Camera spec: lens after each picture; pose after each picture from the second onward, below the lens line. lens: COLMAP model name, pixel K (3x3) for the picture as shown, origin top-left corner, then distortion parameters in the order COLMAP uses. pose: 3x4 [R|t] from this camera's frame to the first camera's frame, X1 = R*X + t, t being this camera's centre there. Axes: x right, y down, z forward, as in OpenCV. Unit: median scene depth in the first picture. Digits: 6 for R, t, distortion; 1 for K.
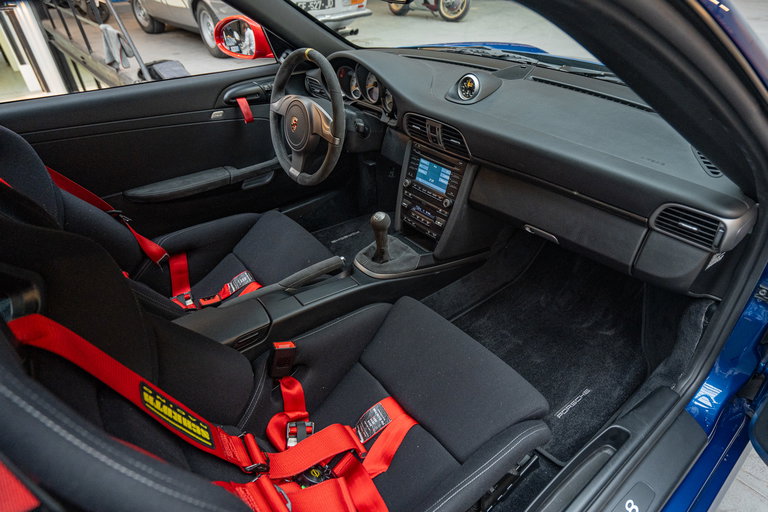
lens RADIAL K [[440.1, 0, 386.4], [0, 440.1, 255.2], [0, 0, 1]] dist [0.002675, 0.000086]
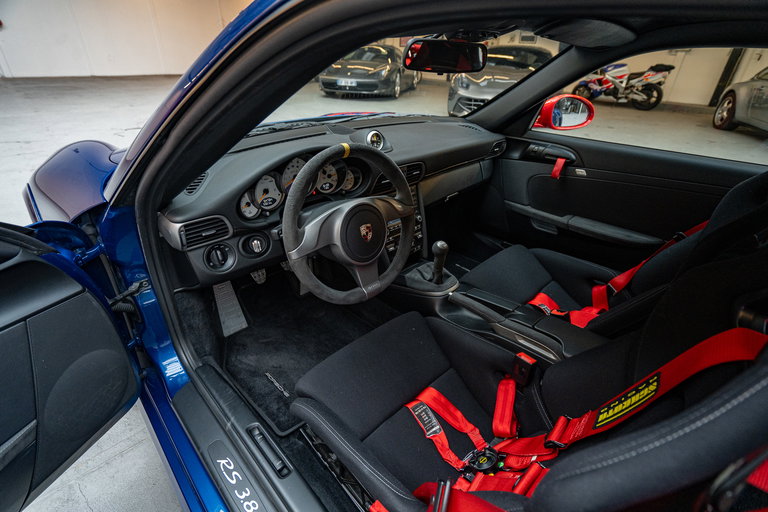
lens RADIAL K [[368.9, 0, 382.3], [0, 368.9, 254.2], [0, 0, 1]] dist [0.001953, -0.000169]
pose [[-0.103389, -0.461734, 0.880972, -0.863138], [0.552788, 0.709658, 0.436819, -0.576227], [-0.826884, 0.532153, 0.181870, 0.917548]]
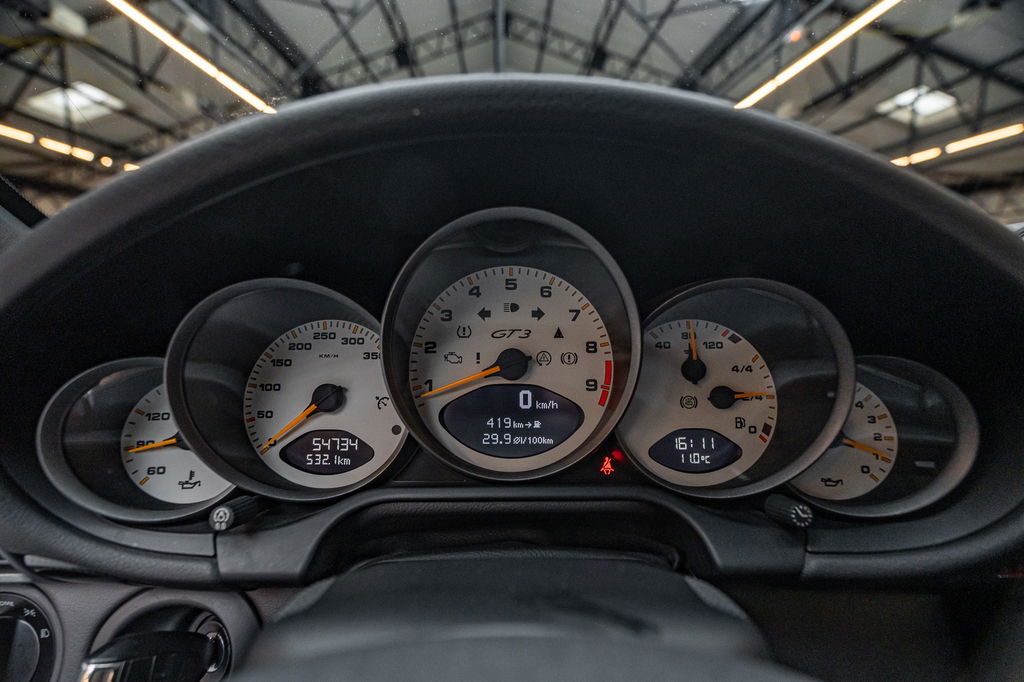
lens RADIAL K [[482.9, 0, 508.9], [0, 482.9, 342.6], [0, 0, 1]] dist [-0.007204, -0.000573]
pose [[0.610168, -0.068459, 0.789309, -0.189465], [0.440417, 0.857454, -0.266091, -0.395105], [-0.658580, 0.509986, 0.553342, 1.020096]]
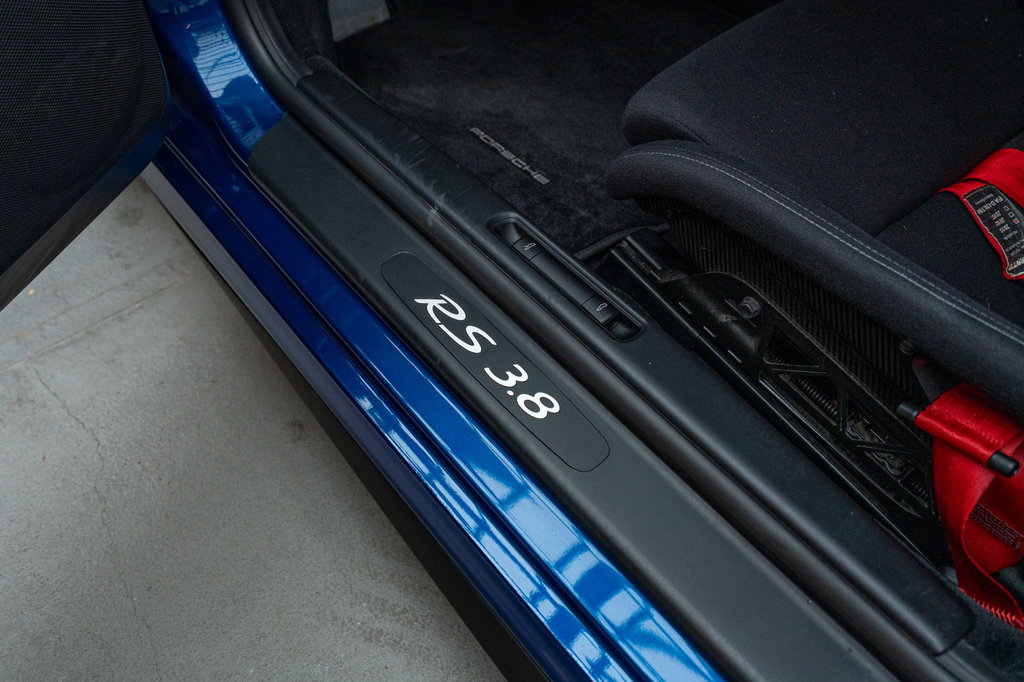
lens RADIAL K [[850.8, 0, 516.4], [0, 850.8, 342.0], [0, 0, 1]] dist [0.002280, 0.001384]
pose [[-0.023535, -0.767967, 0.640057, -0.788088], [0.567008, 0.517046, 0.641221, -0.482136], [-0.823376, 0.378009, 0.423275, 1.225026]]
